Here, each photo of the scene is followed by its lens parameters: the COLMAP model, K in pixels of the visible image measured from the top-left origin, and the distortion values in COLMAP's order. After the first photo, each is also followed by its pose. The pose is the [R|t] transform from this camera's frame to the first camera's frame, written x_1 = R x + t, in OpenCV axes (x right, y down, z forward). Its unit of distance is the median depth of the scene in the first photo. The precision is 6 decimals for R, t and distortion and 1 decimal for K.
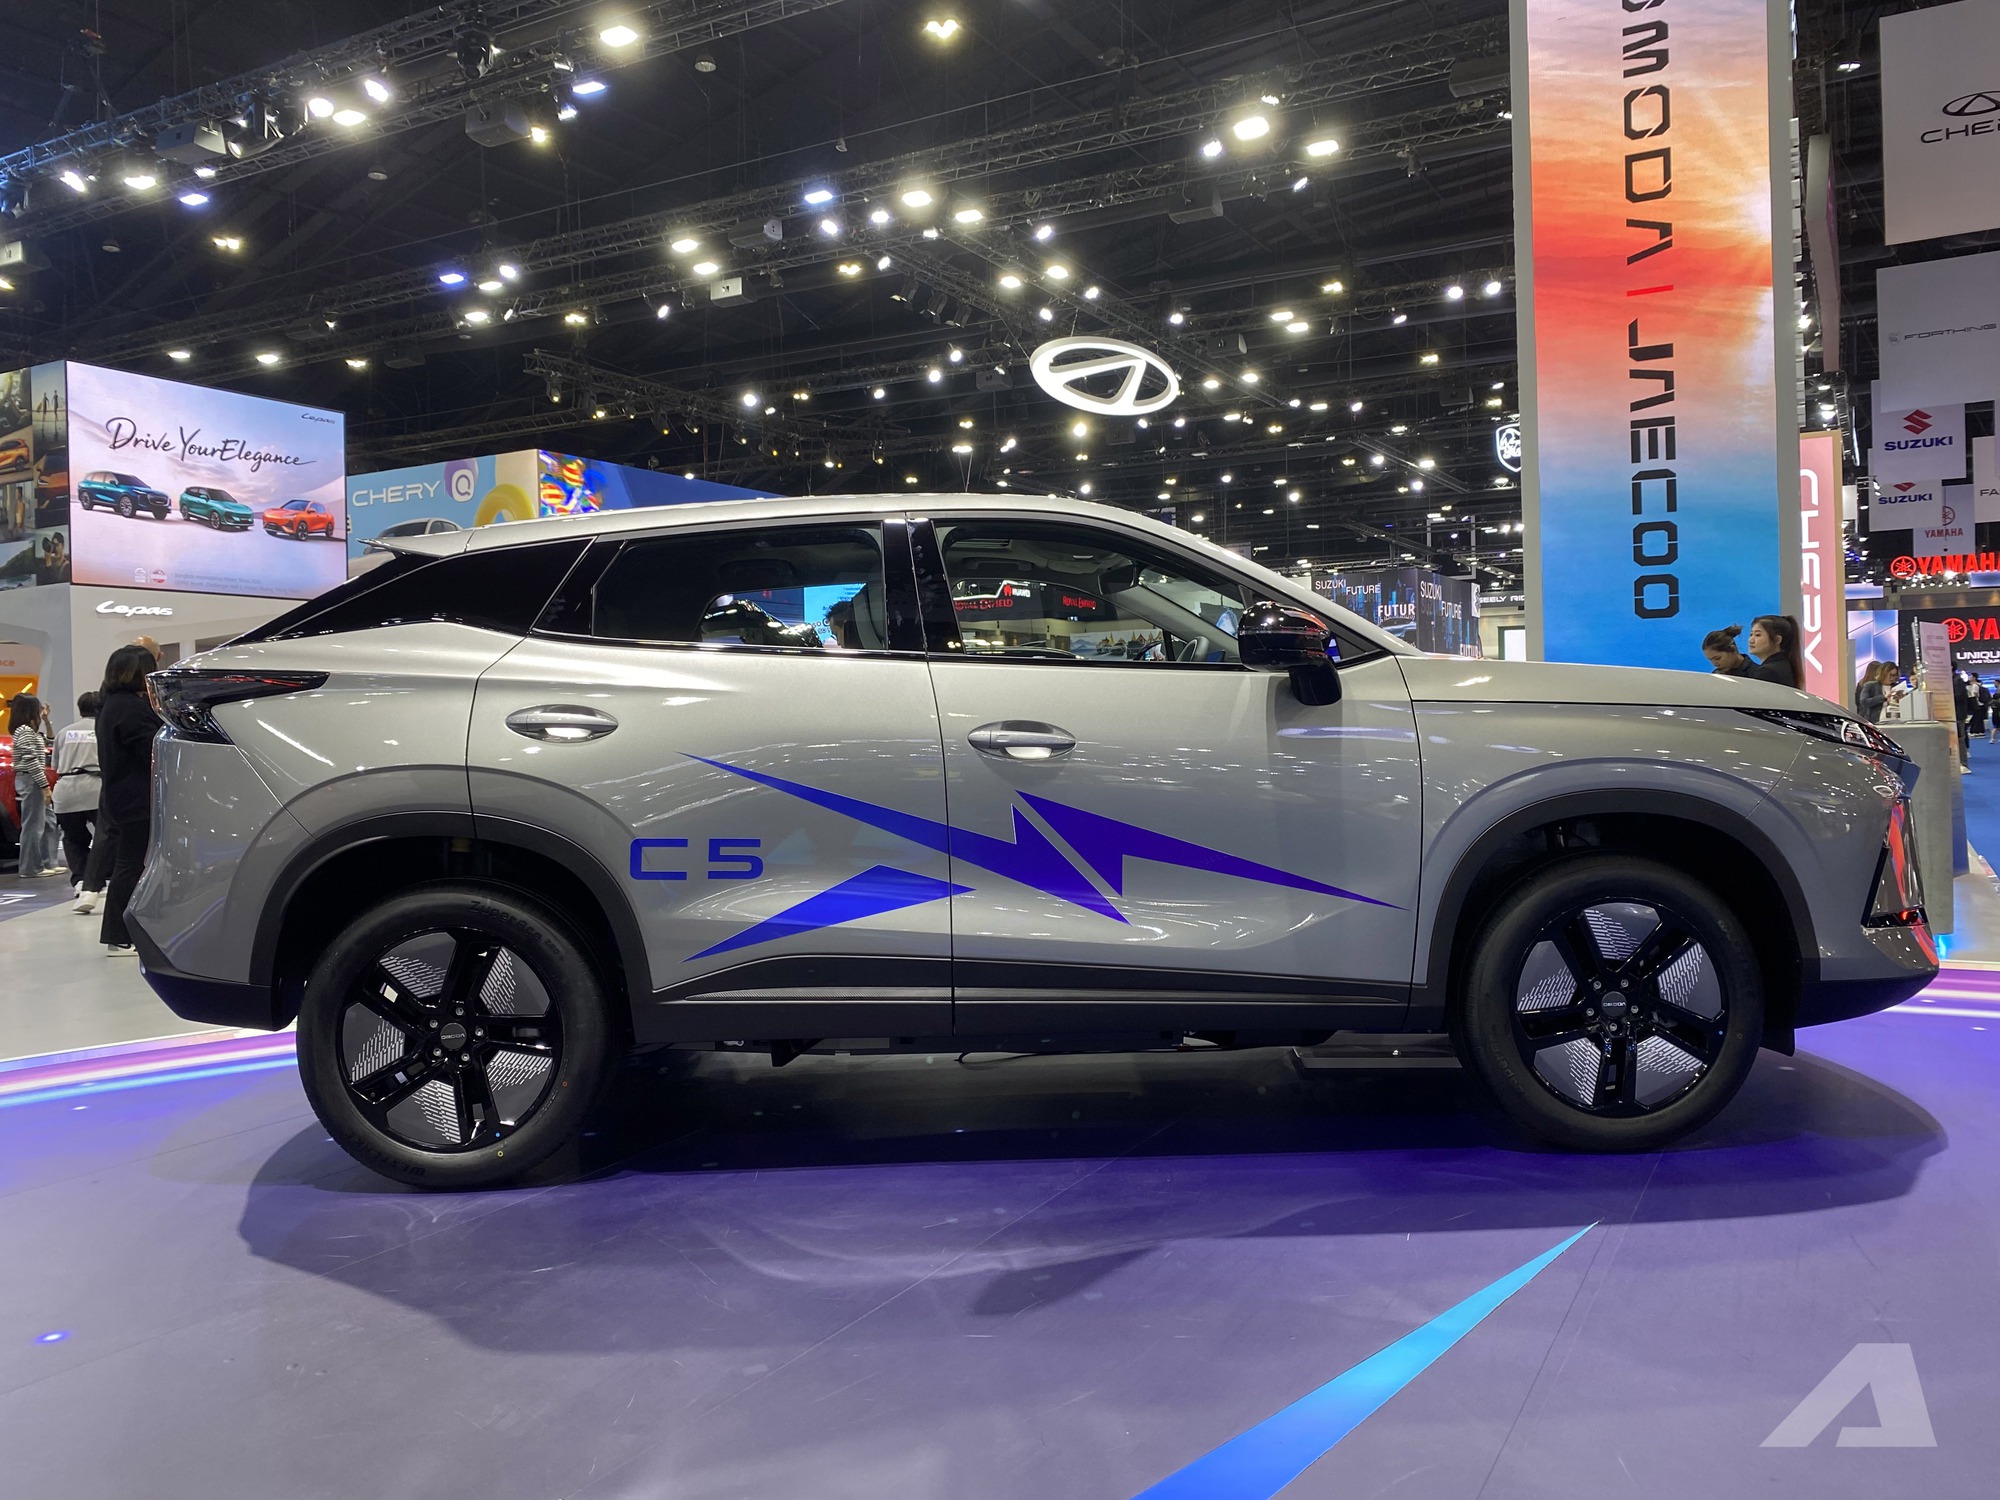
lens RADIAL K [[1550.6, 0, 993.3], [0, 1550.6, 714.8], [0, 0, 1]] dist [0.006583, -0.003285]
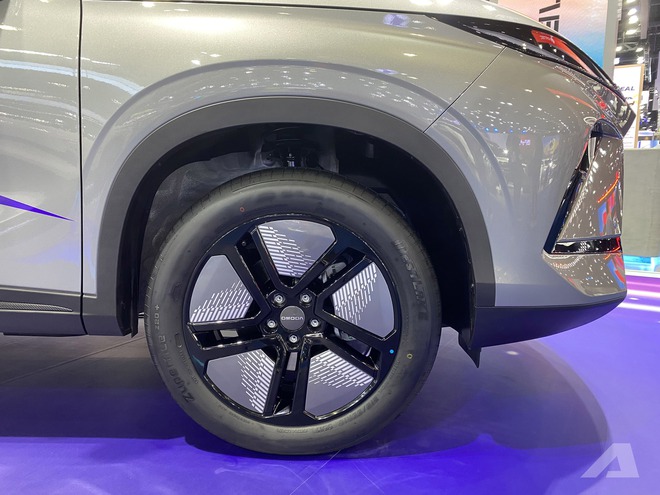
lens RADIAL K [[503.1, 0, 330.0], [0, 503.1, 247.5], [0, 0, 1]] dist [0.008440, -0.011059]
pose [[0.998636, 0.035389, -0.038389, 0.064906], [-0.029401, 0.988752, 0.146643, 0.013542], [0.043147, -0.145315, 0.988444, 0.101442]]
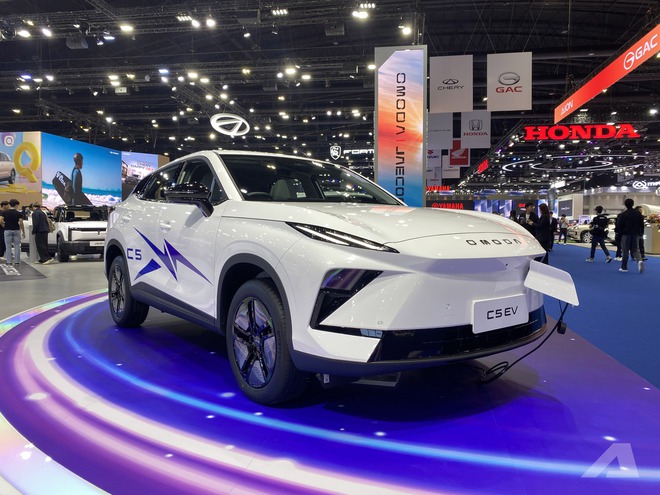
lens RADIAL K [[503.1, 0, 330.0], [0, 503.1, 247.5], [0, 0, 1]] dist [0.008440, -0.011059]
pose [[0.937463, 0.006345, 0.348027, -0.136776], [-0.022566, 0.998838, 0.042575, 0.002057], [-0.347353, -0.047766, 0.936517, -0.176238]]
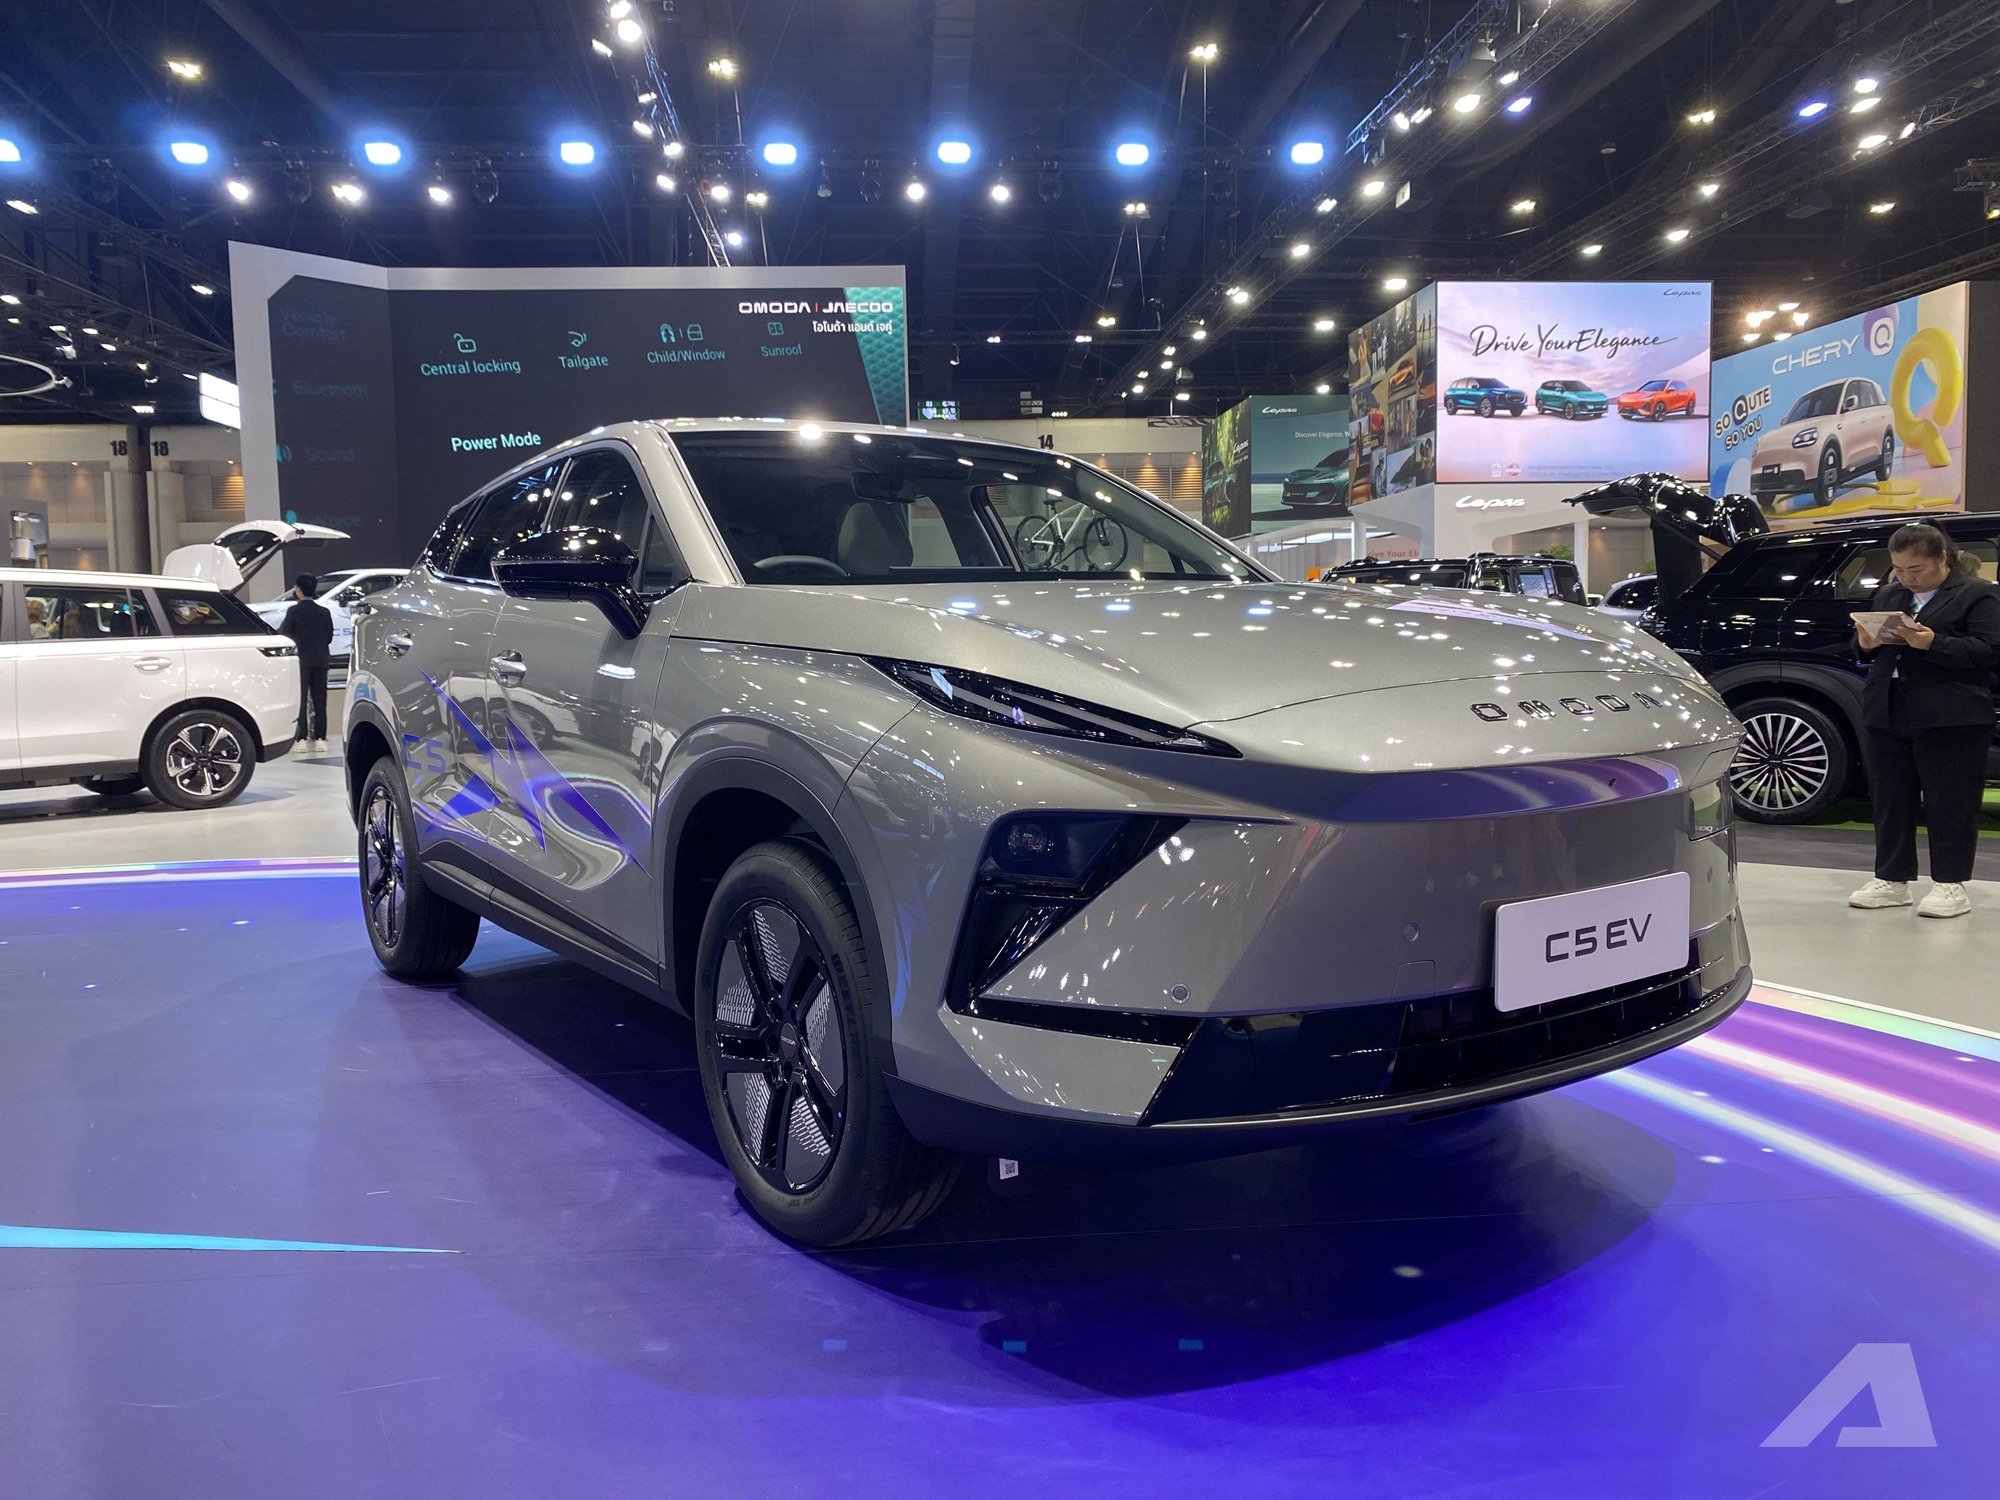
lens RADIAL K [[1524.5, 0, 1000.0], [0, 1524.5, 750.0], [0, 0, 1]] dist [0.008440, -0.011059]
pose [[0.562497, 0.077056, -0.823201, 0.156724], [0.008863, 0.995028, 0.099196, -0.003798], [0.826752, -0.063093, 0.559018, 0.101638]]
